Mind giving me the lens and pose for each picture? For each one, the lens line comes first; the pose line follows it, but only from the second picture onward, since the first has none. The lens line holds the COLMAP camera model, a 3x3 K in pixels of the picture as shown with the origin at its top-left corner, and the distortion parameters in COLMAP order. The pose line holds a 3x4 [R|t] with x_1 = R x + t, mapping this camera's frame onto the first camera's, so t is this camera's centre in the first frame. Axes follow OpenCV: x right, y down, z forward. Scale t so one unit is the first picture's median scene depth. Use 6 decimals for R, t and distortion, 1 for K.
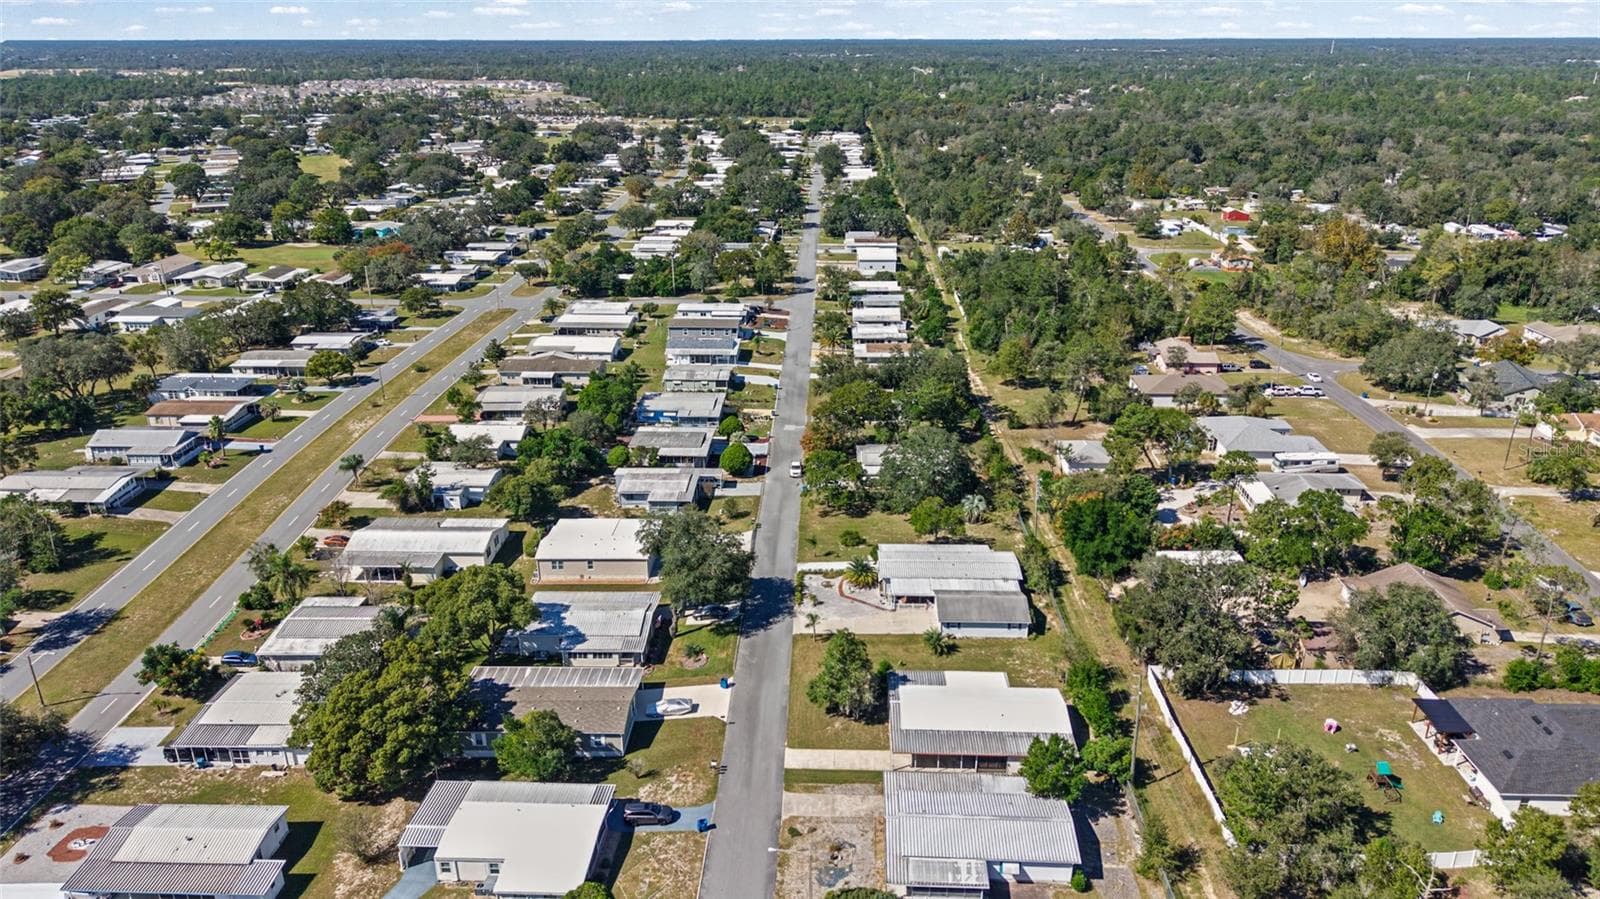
lens RADIAL K [[1061.7, 0, 800.0], [0, 1061.7, 449.5], [0, 0, 1]] dist [0.040304, -0.065803]
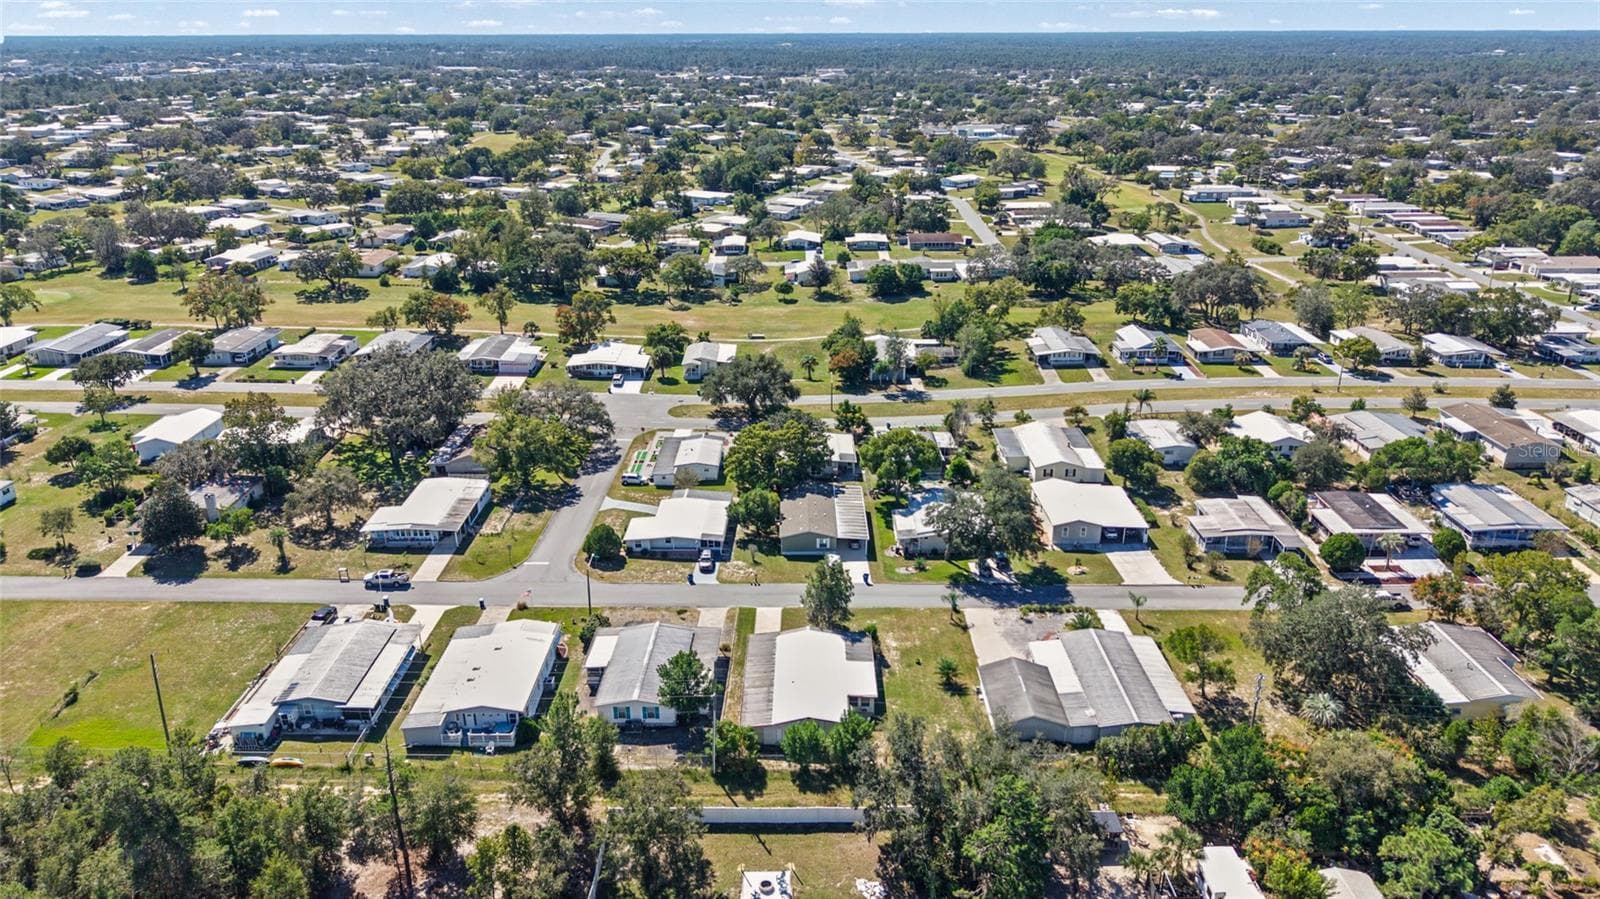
lens RADIAL K [[1061.7, 0, 800.0], [0, 1061.7, 449.5], [0, 0, 1]] dist [0.040304, -0.065803]
pose [[0.025121, 0.362021, -0.931831, 0.712631], [-0.349107, 0.876617, 0.331159, -0.199395], [0.936746, 0.316990, 0.148406, 0.511931]]
